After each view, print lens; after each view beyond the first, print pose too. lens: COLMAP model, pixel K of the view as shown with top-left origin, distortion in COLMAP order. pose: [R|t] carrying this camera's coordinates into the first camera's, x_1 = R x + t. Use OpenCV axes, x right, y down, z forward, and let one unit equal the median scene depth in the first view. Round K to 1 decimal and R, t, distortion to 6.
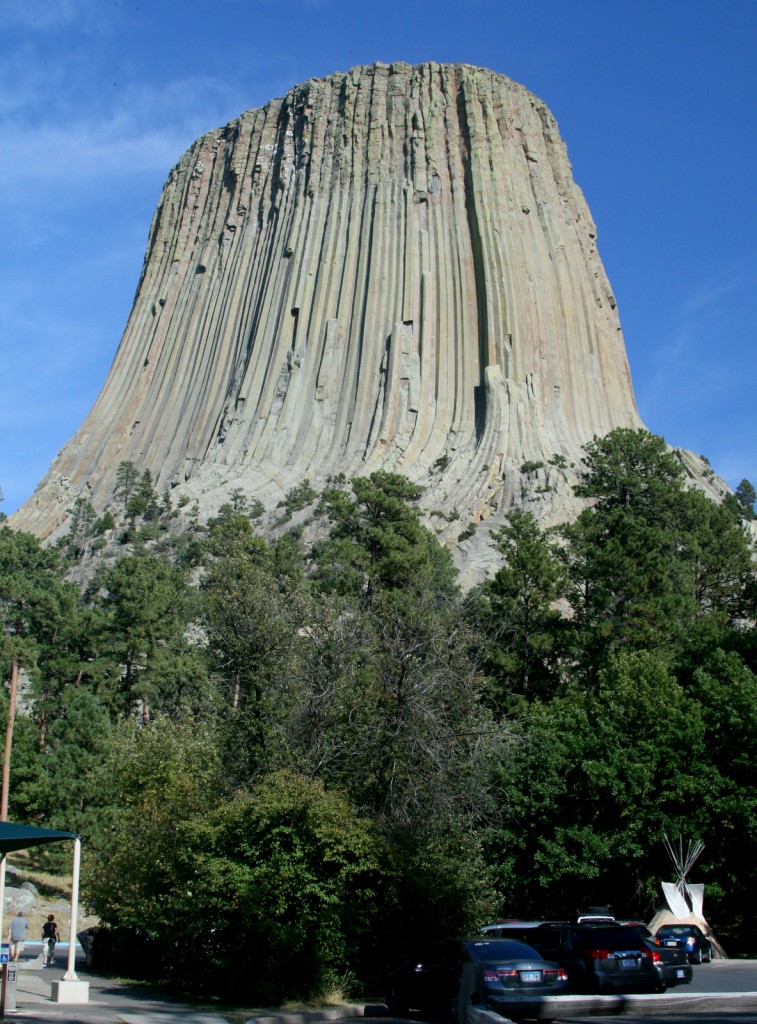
lens RADIAL K [[1502.5, 0, 378.5], [0, 1502.5, 512.0], [0, 0, 1]] dist [-0.160268, 0.060398]
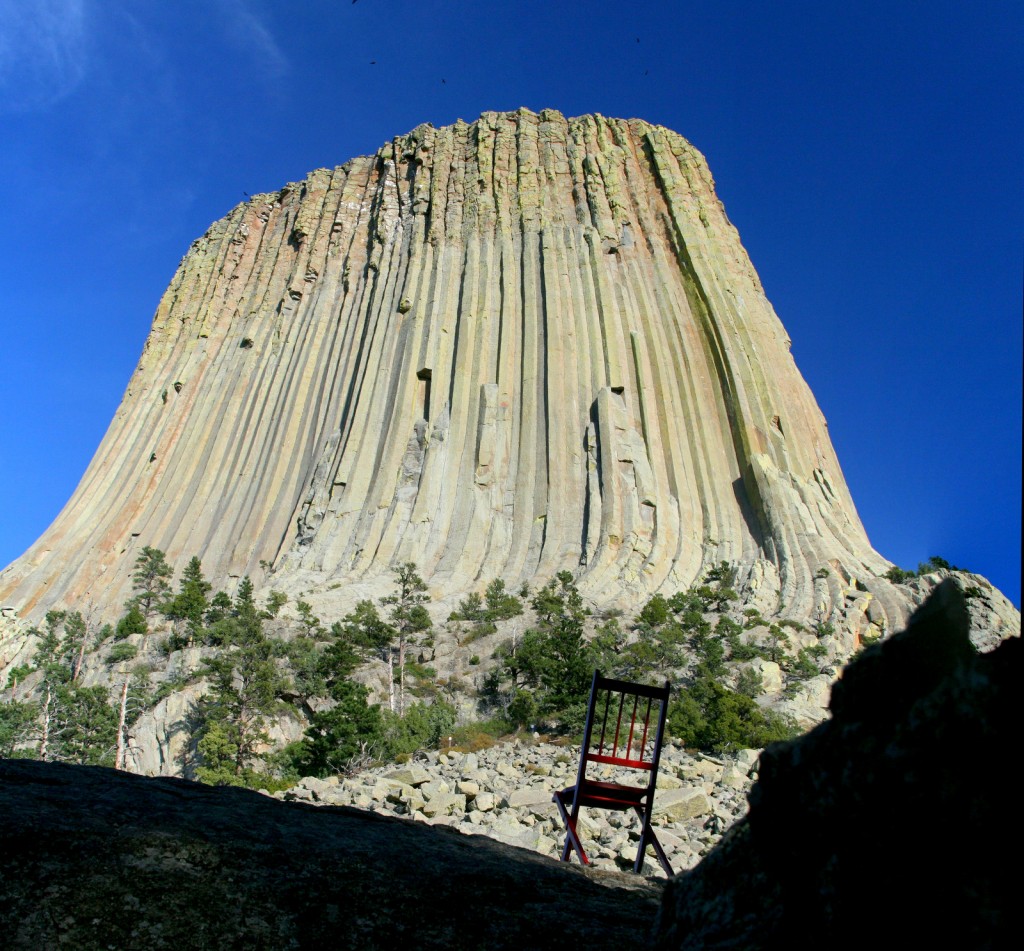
lens RADIAL K [[1319.3, 0, 494.5], [0, 1319.3, 478.0], [0, 0, 1]] dist [-0.094447, -0.032146]
pose [[0.967789, 0.121109, 0.220717, -0.142254], [-0.051925, 0.953864, -0.295714, 0.077413], [-0.246348, 0.274728, 0.929428, 0.443308]]
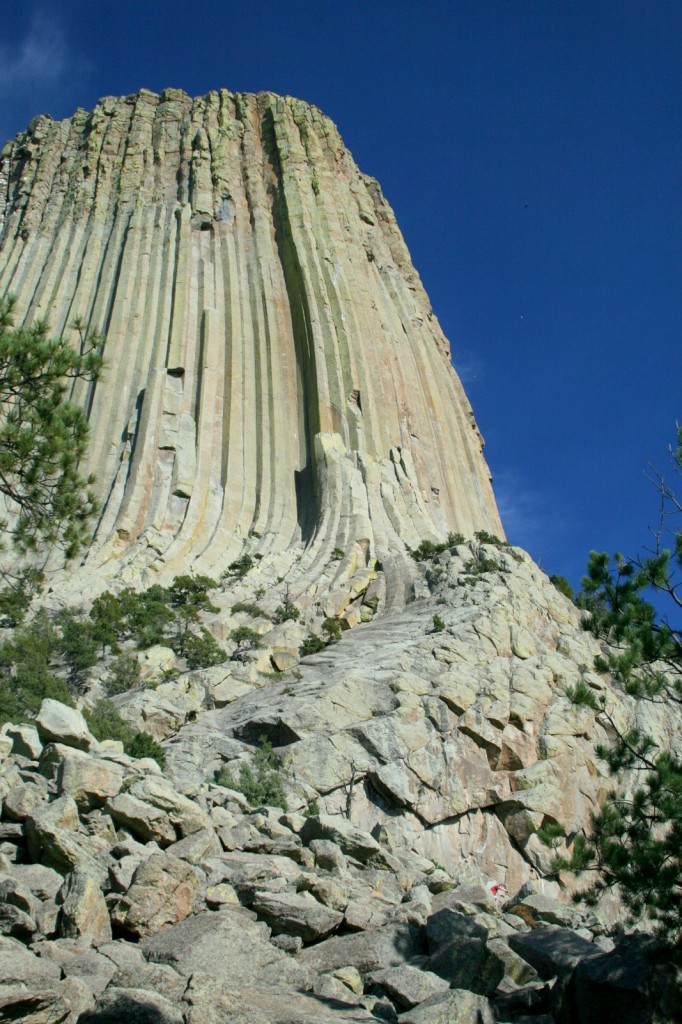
lens RADIAL K [[1349.4, 0, 341.0], [0, 1349.4, 512.0], [0, 0, 1]] dist [-0.147370, 0.126577]
pose [[0.980039, 0.079983, 0.182005, -0.007002], [-0.017226, 0.946220, -0.323066, 0.080993], [-0.198056, 0.313482, 0.928710, 0.482234]]
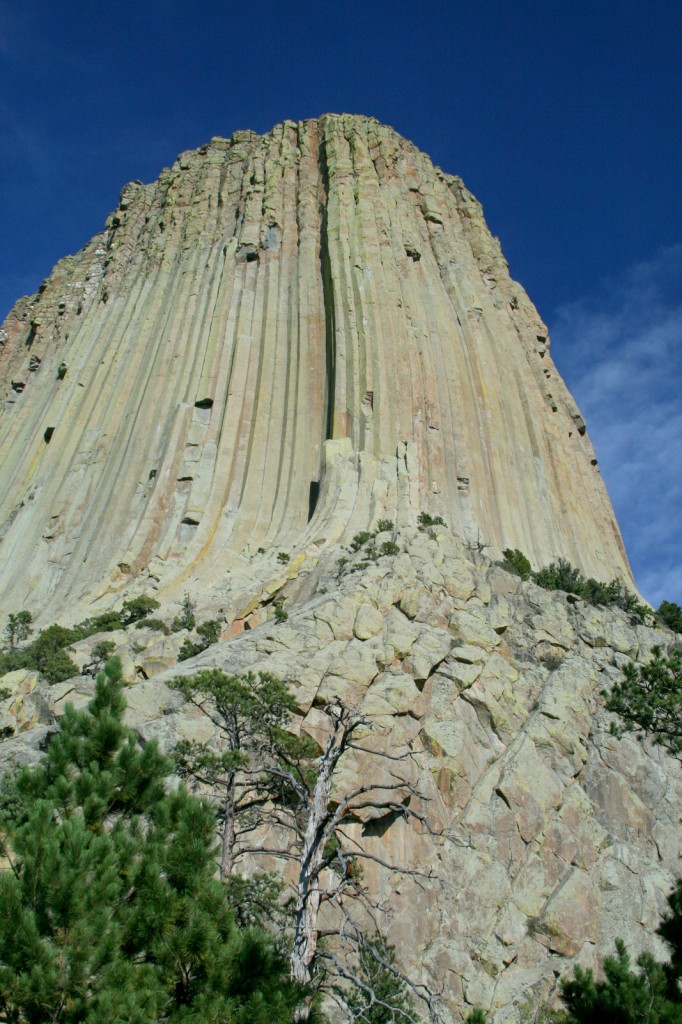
lens RADIAL K [[1340.7, 0, 343.2], [0, 1340.7, 526.0], [0, 0, 1]] dist [-0.137824, 0.003437]
pose [[0.994579, -0.060992, -0.084212, 0.104253], [0.029012, 0.940507, -0.338533, 0.087096], [0.099850, 0.334255, 0.937179, 0.488642]]
